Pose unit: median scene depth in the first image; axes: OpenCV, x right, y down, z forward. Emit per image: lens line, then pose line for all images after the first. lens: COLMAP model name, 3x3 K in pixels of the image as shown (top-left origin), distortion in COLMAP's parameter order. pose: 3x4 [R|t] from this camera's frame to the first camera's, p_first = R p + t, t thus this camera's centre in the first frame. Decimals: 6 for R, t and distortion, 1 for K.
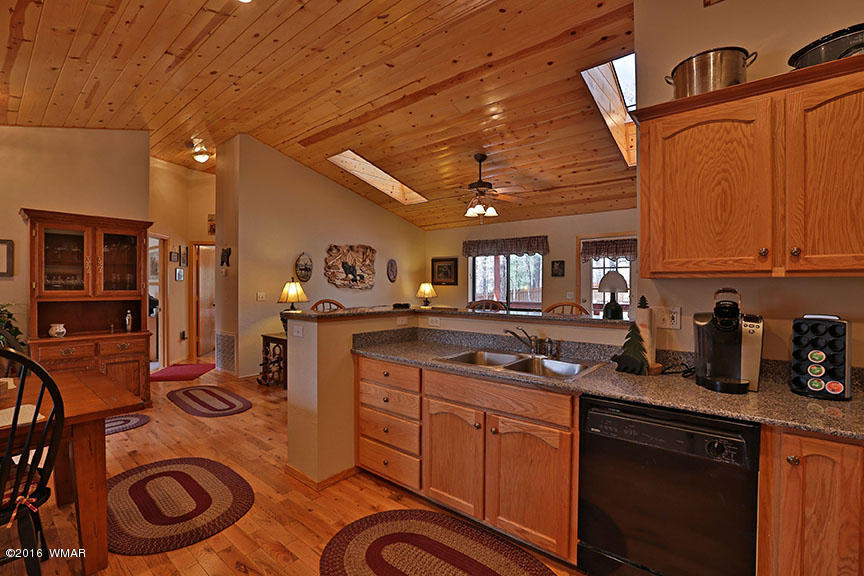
lens RADIAL K [[396.5, 0, 430.8], [0, 396.5, 287.0], [0, 0, 1]] dist [-0.030256, 0.000992]
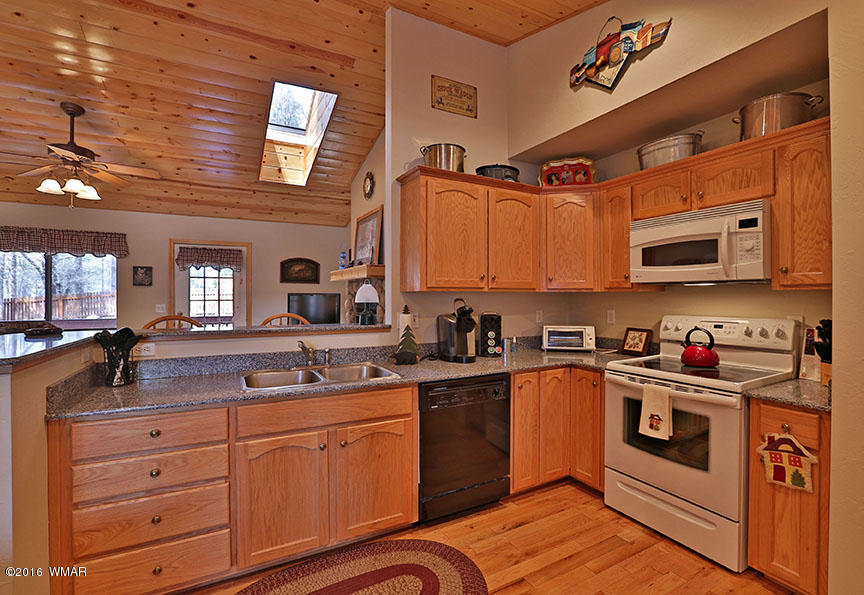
lens RADIAL K [[411.3, 0, 432.8], [0, 411.3, 296.2], [0, 0, 1]] dist [-0.016295, -0.001013]
pose [[0.366360, -0.002908, 0.930469, -0.476242], [0.006455, 0.999979, 0.000584, -0.003500], [-0.930451, 0.005792, 0.366371, 0.273609]]
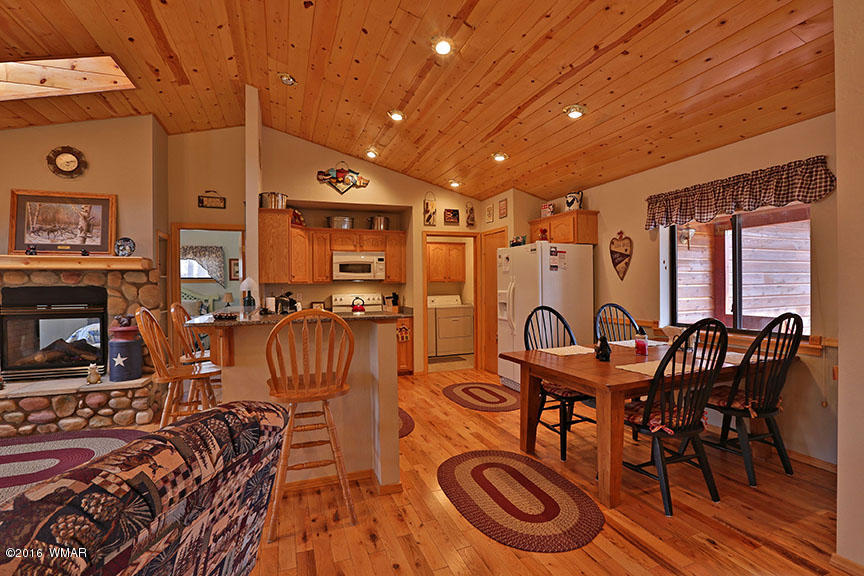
lens RADIAL K [[396.5, 0, 433.3], [0, 396.5, 287.6], [0, 0, 1]] dist [-0.030256, 0.000992]
pose [[-0.874860, 0.008263, 0.484305, -0.799103], [0.012268, 0.999912, 0.005102, 0.005449], [-0.484220, 0.010405, -0.874884, 1.595832]]
